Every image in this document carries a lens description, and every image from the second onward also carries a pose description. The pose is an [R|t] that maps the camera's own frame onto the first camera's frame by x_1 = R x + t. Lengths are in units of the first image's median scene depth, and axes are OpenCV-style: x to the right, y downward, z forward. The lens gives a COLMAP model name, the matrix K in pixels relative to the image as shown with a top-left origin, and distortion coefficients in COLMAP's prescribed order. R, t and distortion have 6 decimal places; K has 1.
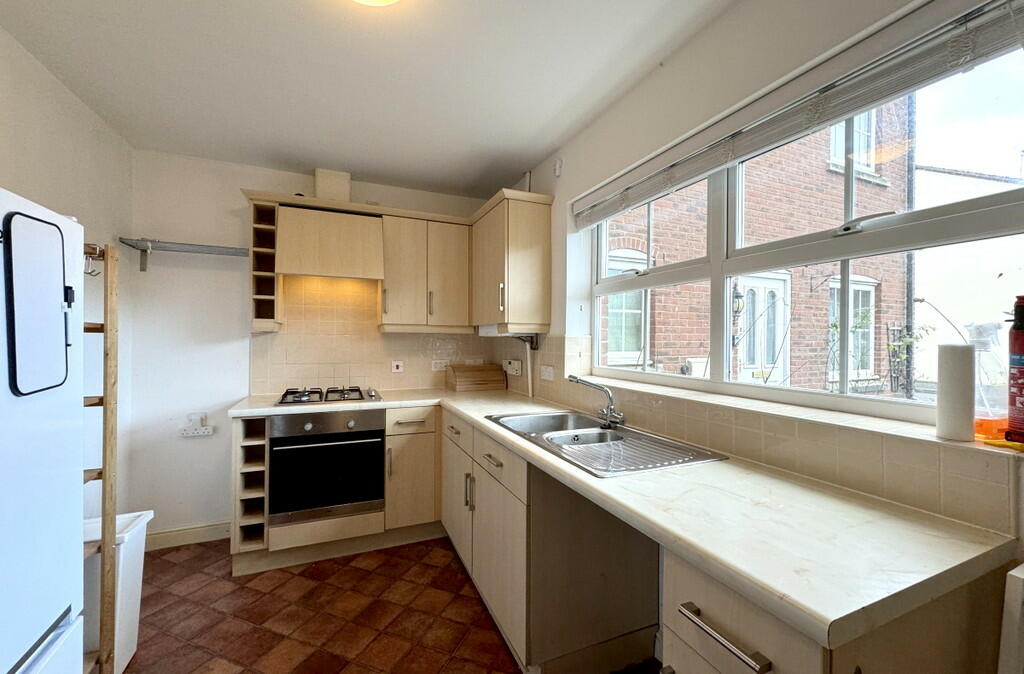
lens RADIAL K [[407.1, 0, 512.0], [0, 407.1, 337.0], [0, 0, 1]] dist [-0.000441, 0.000003]
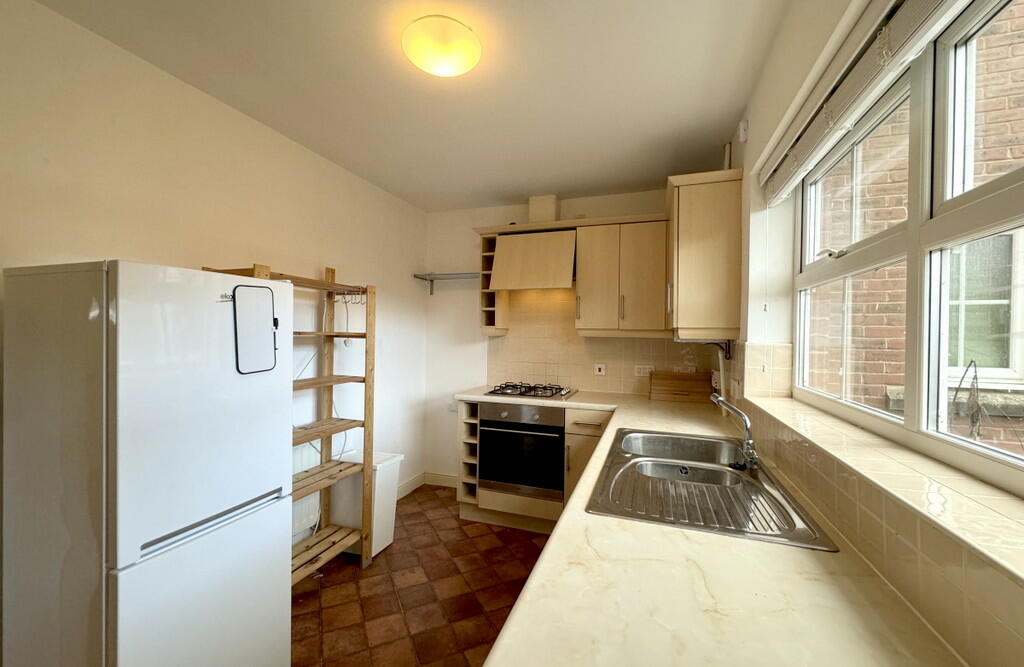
lens RADIAL K [[407.9, 0, 512.0], [0, 407.9, 333.5], [0, 0, 1]] dist [-0.001744, -0.000046]
pose [[0.733178, 0.001540, -0.680035, 0.329433], [-0.005737, 0.999976, -0.003921, -0.016491], [0.680013, 0.006776, 0.733169, 0.114548]]
